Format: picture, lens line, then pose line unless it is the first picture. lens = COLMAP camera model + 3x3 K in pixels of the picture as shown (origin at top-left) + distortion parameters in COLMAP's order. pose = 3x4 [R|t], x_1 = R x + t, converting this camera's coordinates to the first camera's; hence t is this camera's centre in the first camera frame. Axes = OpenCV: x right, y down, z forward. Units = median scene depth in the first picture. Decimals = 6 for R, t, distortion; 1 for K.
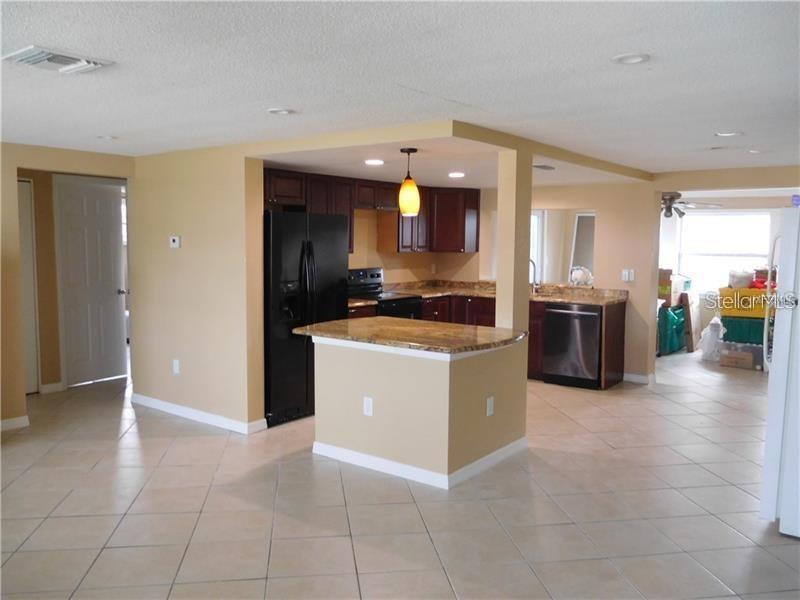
lens RADIAL K [[660.0, 0, 400.0], [0, 660.0, 300.0], [0, 0, 1]] dist [-0.010636, -0.002921]
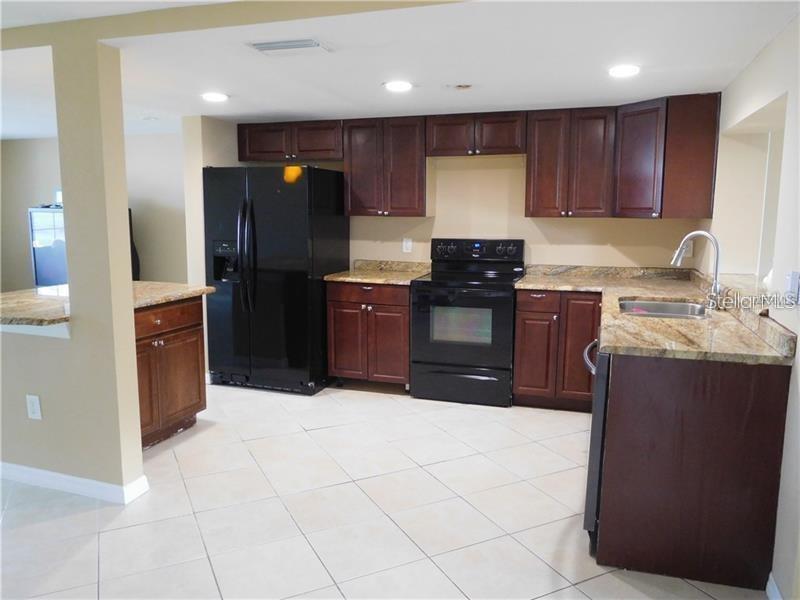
lens RADIAL K [[592.2, 0, 400.0], [0, 592.2, 300.0], [0, 0, 1]] dist [0.005725, 0.001288]
pose [[0.300273, 0.128843, -0.945112, 0.566900], [-0.088248, 0.990338, 0.106971, -0.044891], [0.949762, 0.051284, 0.308741, 0.752198]]
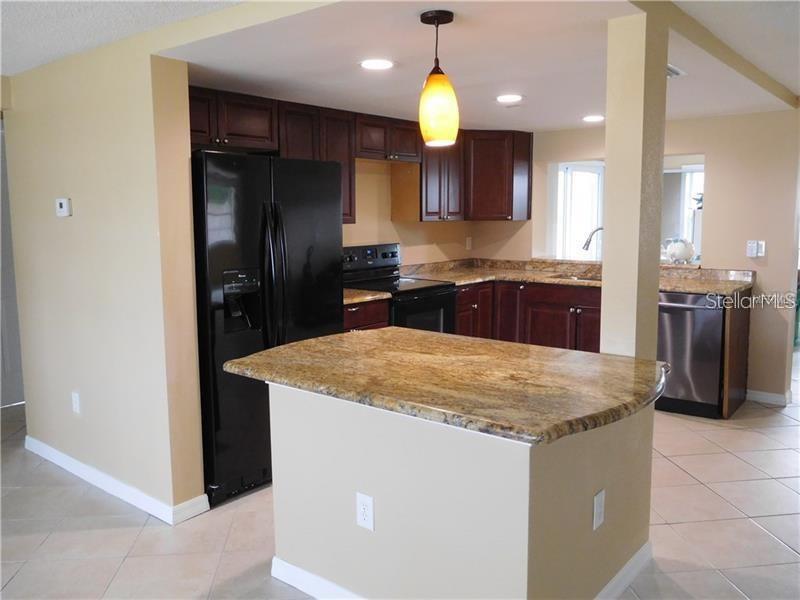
lens RADIAL K [[662.3, 0, 400.0], [0, 662.3, 300.0], [0, 0, 1]] dist [0.040315, -0.001384]
pose [[0.999203, -0.011087, -0.038354, 0.001325], [0.012595, 0.999148, 0.039293, -0.017047], [0.037886, -0.039745, 0.998491, 0.302394]]
